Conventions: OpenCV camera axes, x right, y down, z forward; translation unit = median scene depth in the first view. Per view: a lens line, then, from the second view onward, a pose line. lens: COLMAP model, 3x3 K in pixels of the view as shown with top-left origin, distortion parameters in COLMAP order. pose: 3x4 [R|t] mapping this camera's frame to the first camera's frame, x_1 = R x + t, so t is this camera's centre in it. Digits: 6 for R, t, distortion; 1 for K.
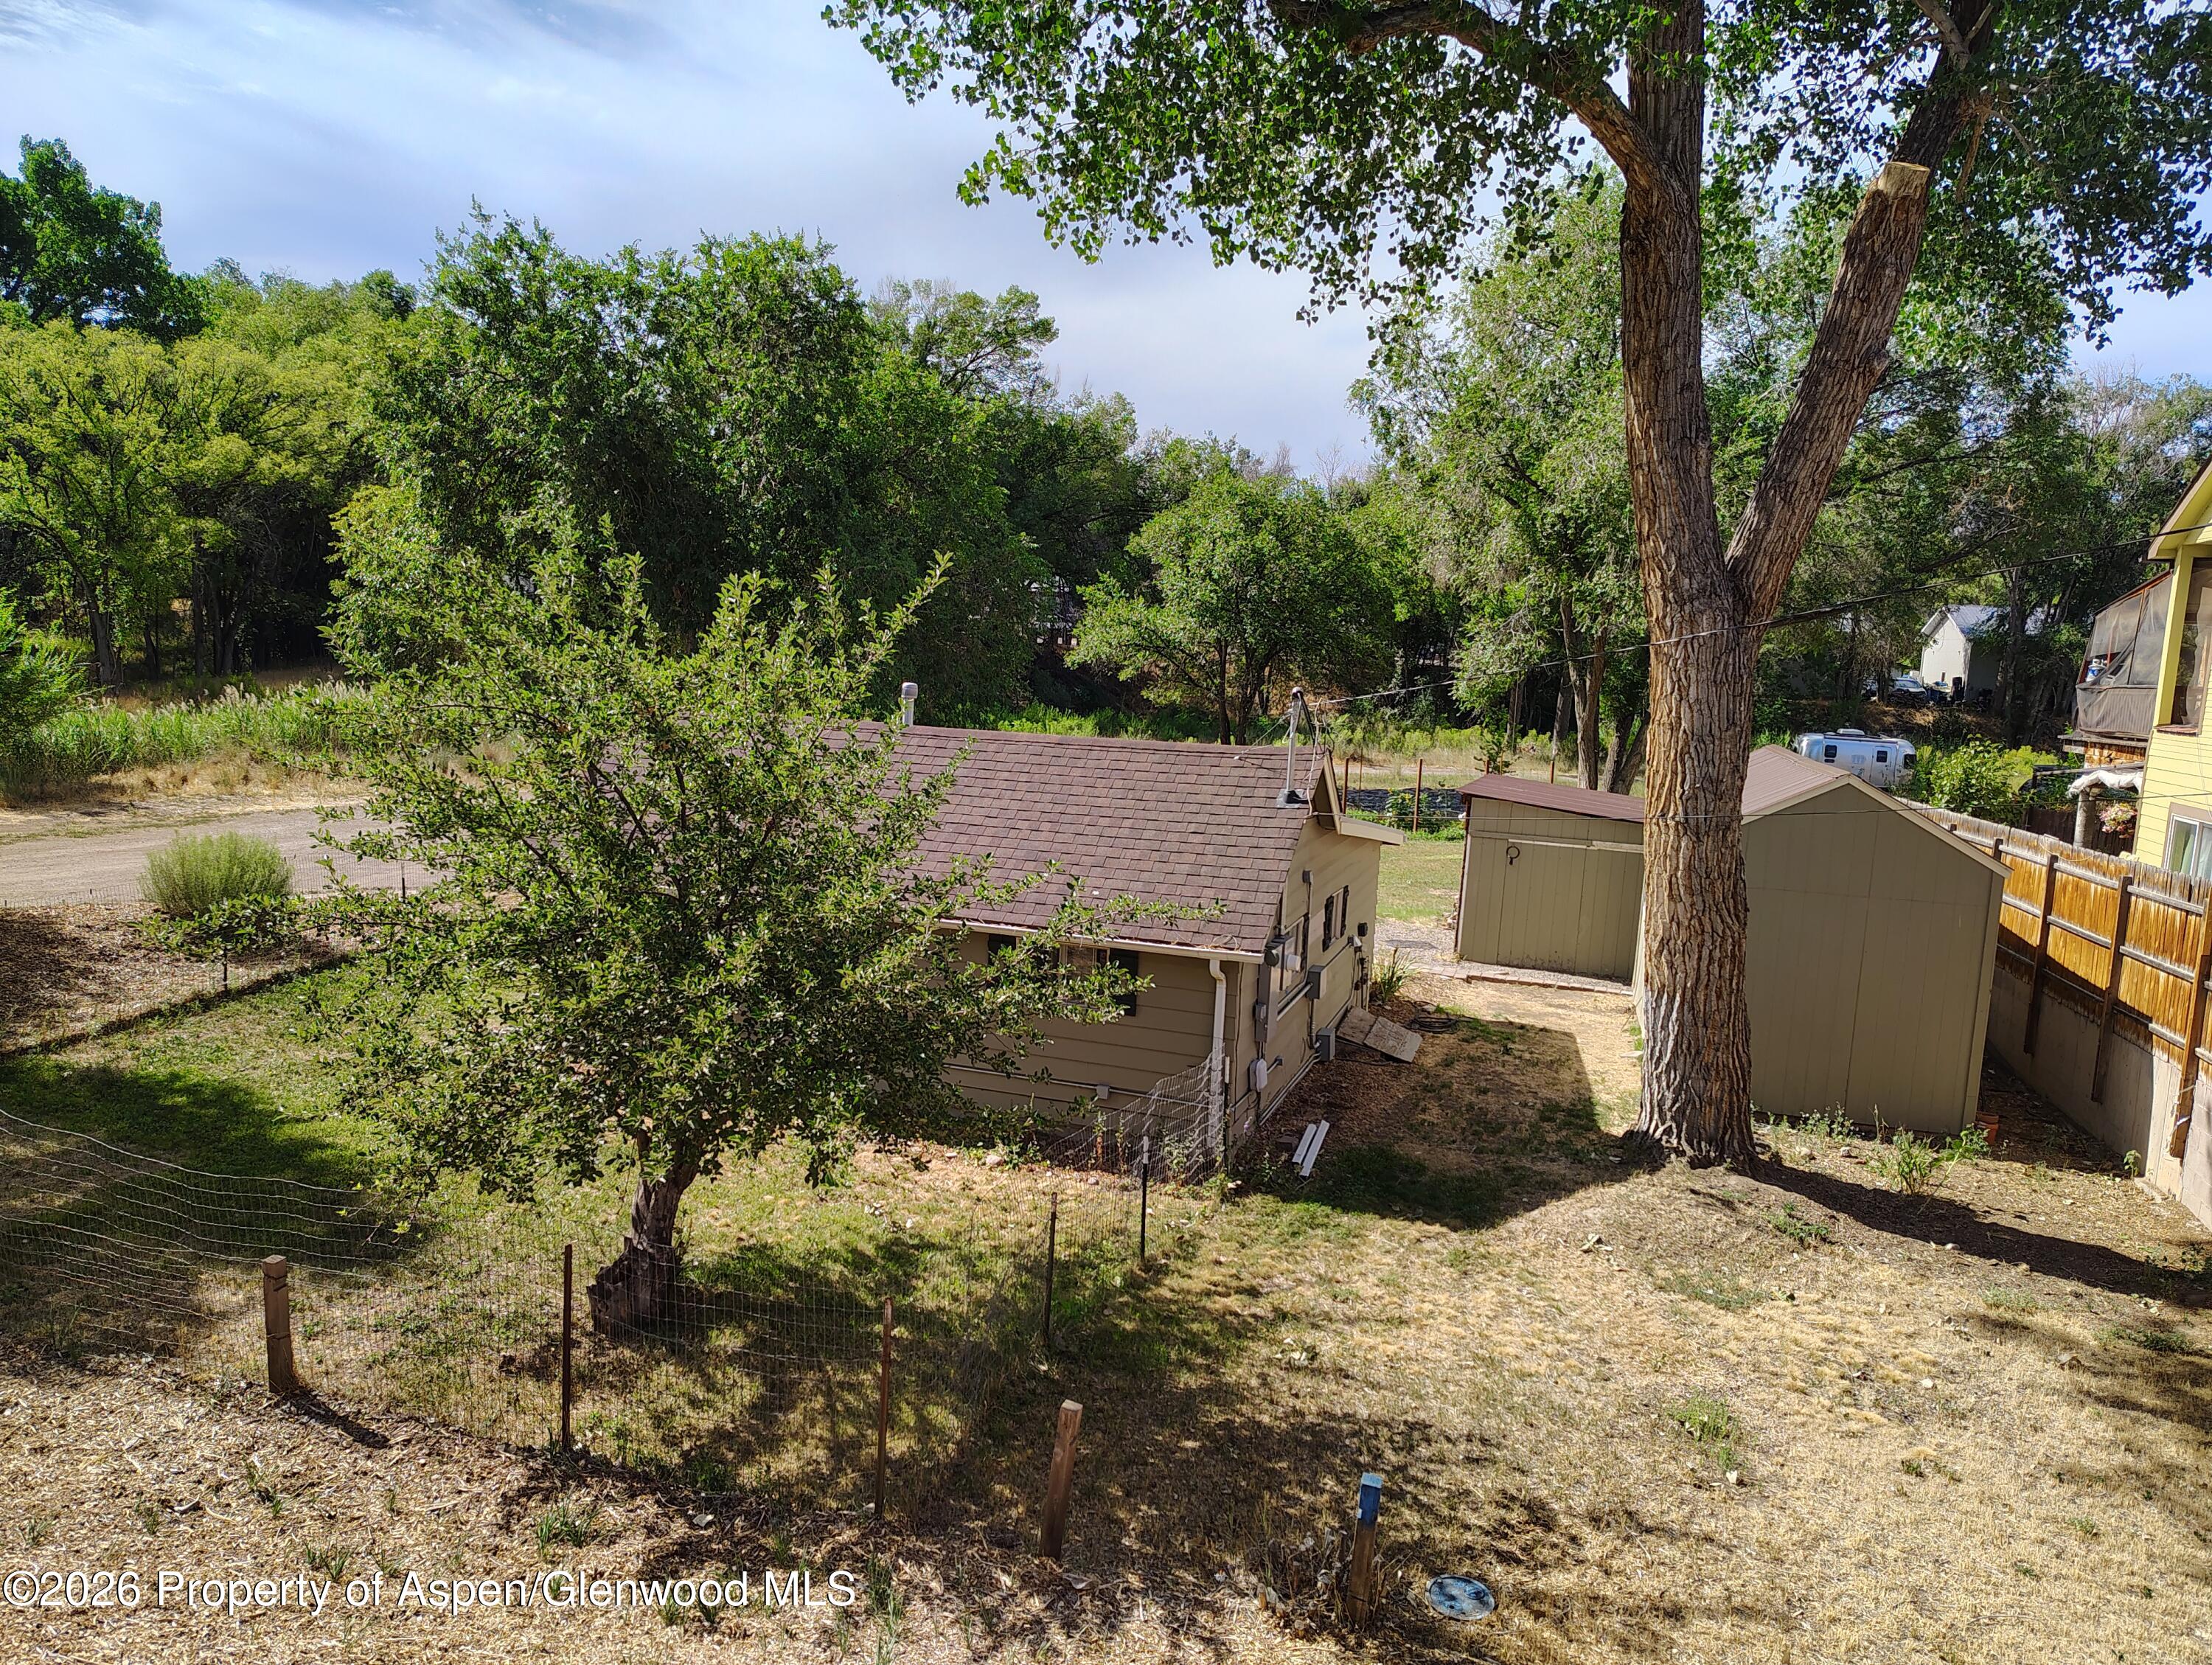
lens RADIAL K [[1539.4, 0, 1100.1], [0, 1539.4, 837.1], [0, 0, 1]] dist [0.036808, -0.033173]
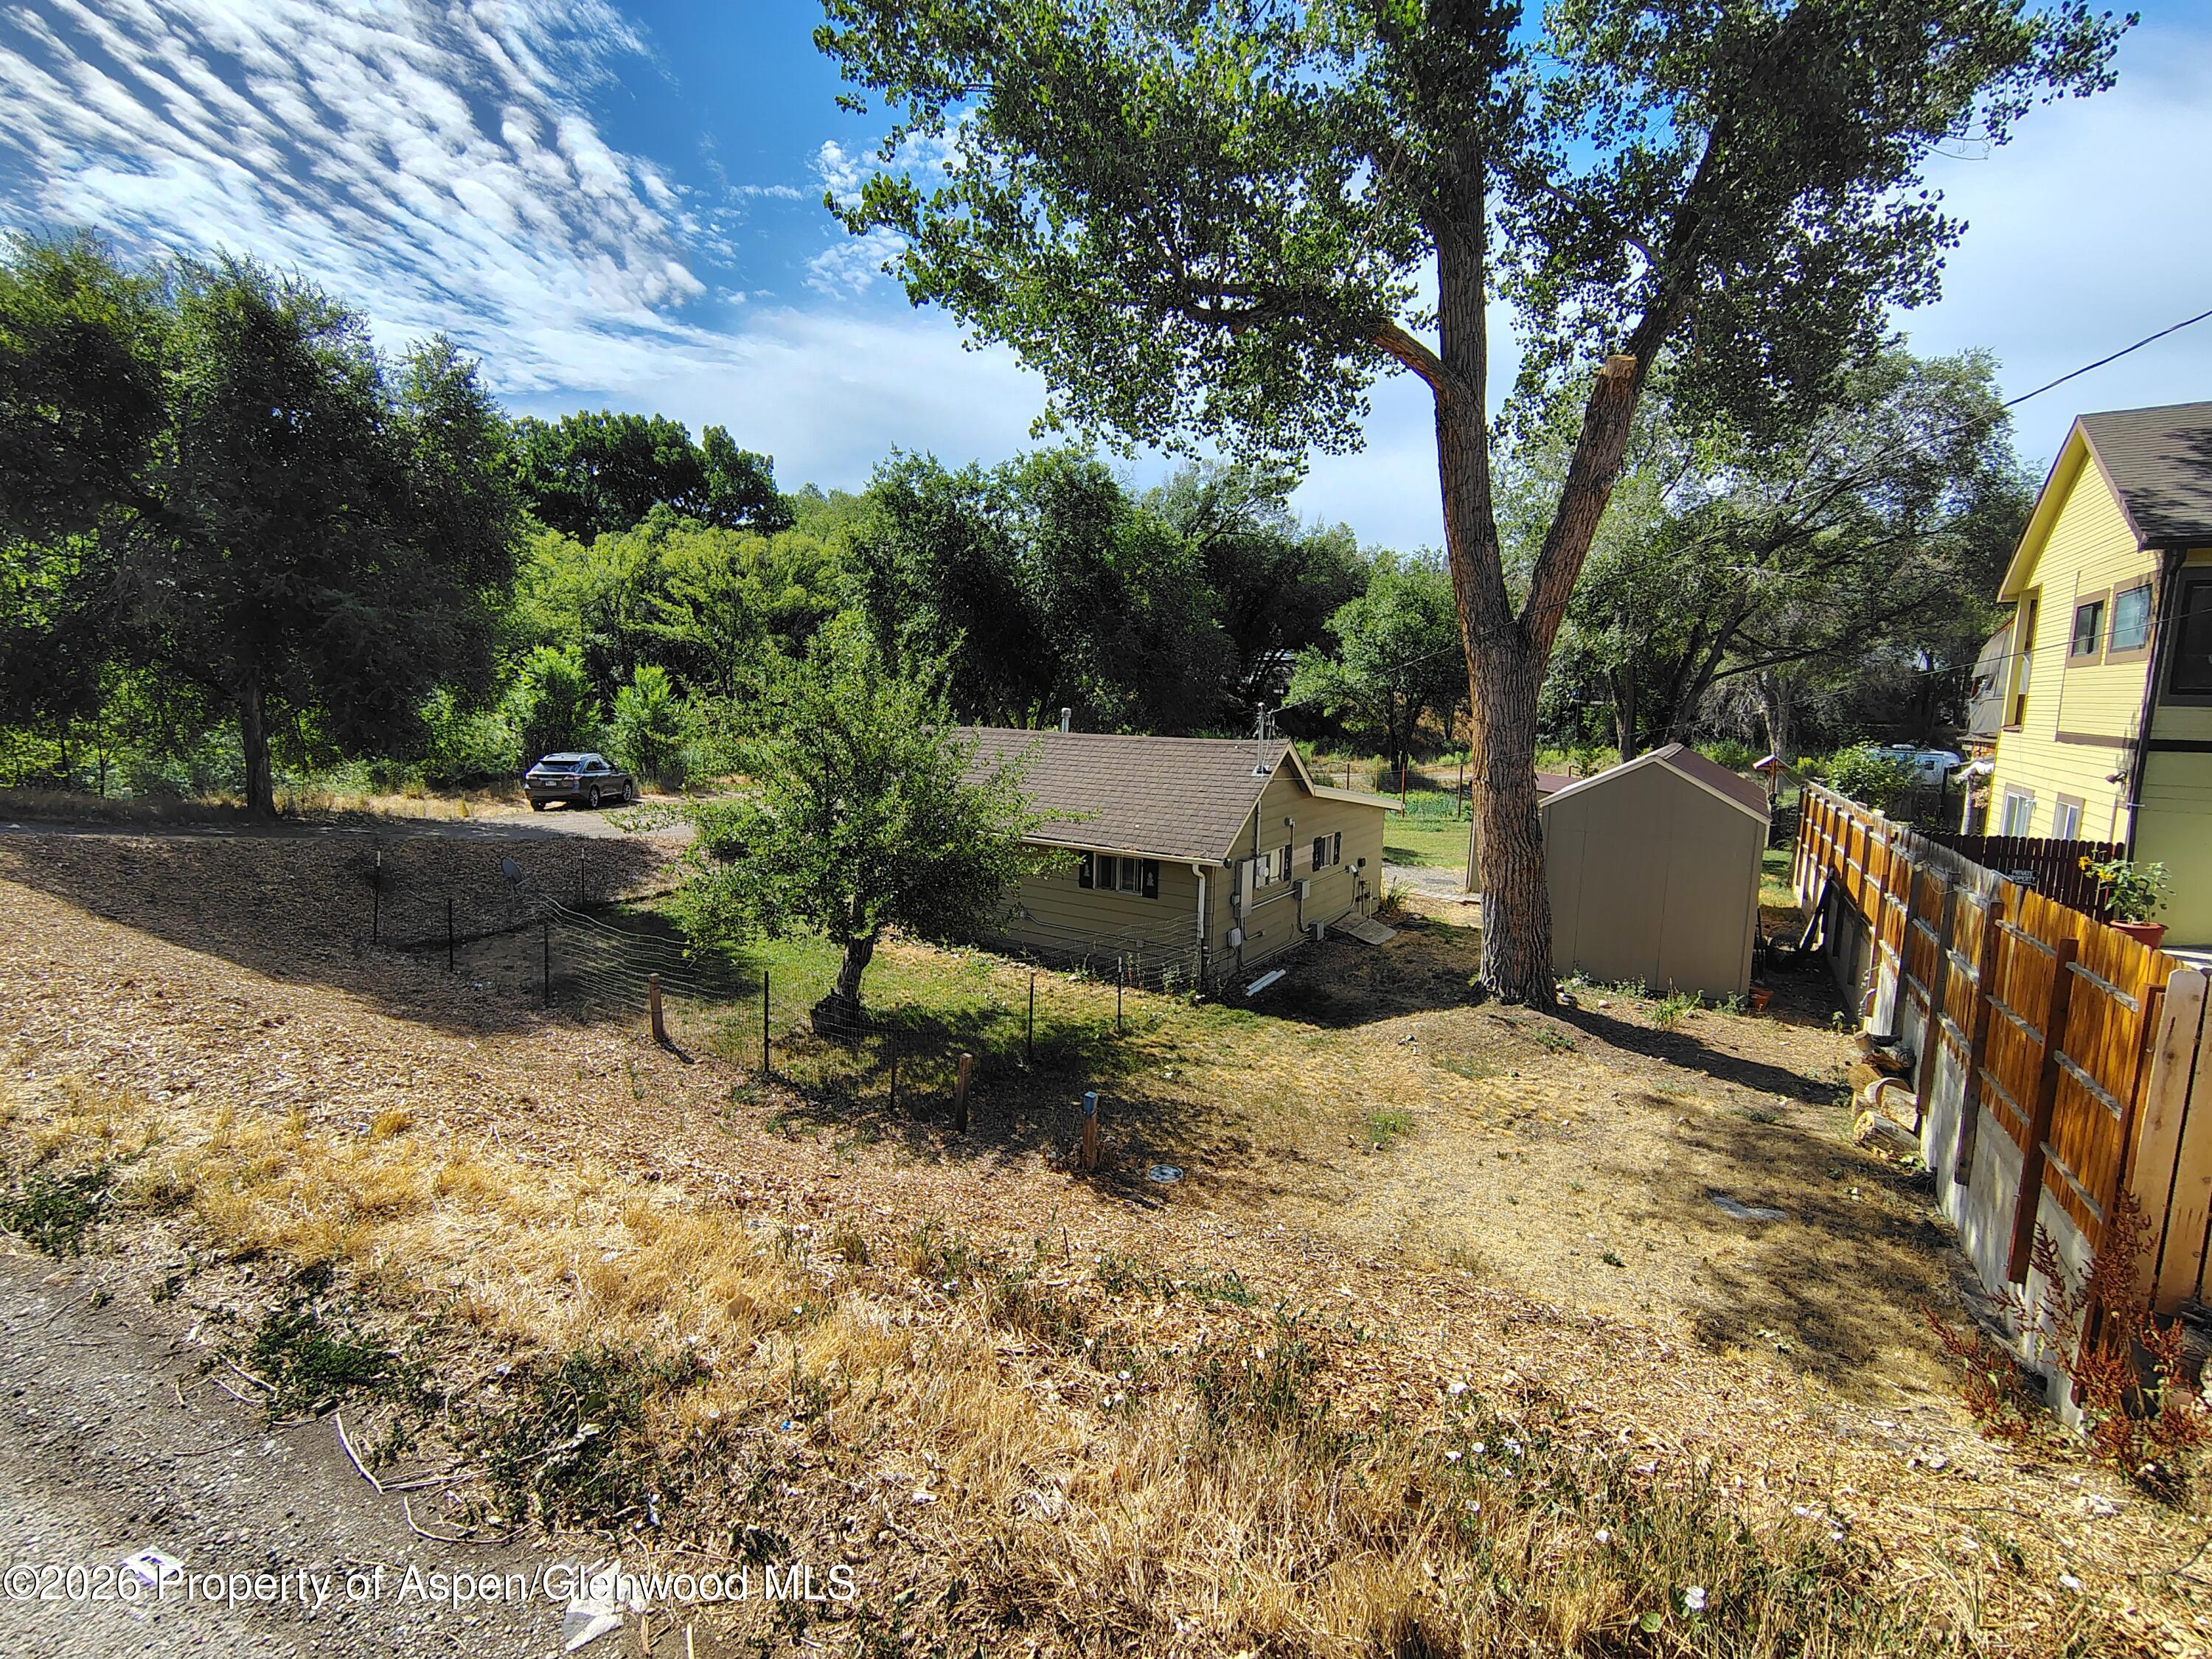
lens RADIAL K [[1042.2, 0, 1060.3], [0, 1042.2, 799.3], [0, 0, 1]] dist [-0.008628, 0.003620]
pose [[0.960075, 0.002842, -0.279727, 0.229630], [-0.010993, 0.999559, -0.027574, 0.038163], [0.279526, 0.029548, 0.959683, -0.124428]]
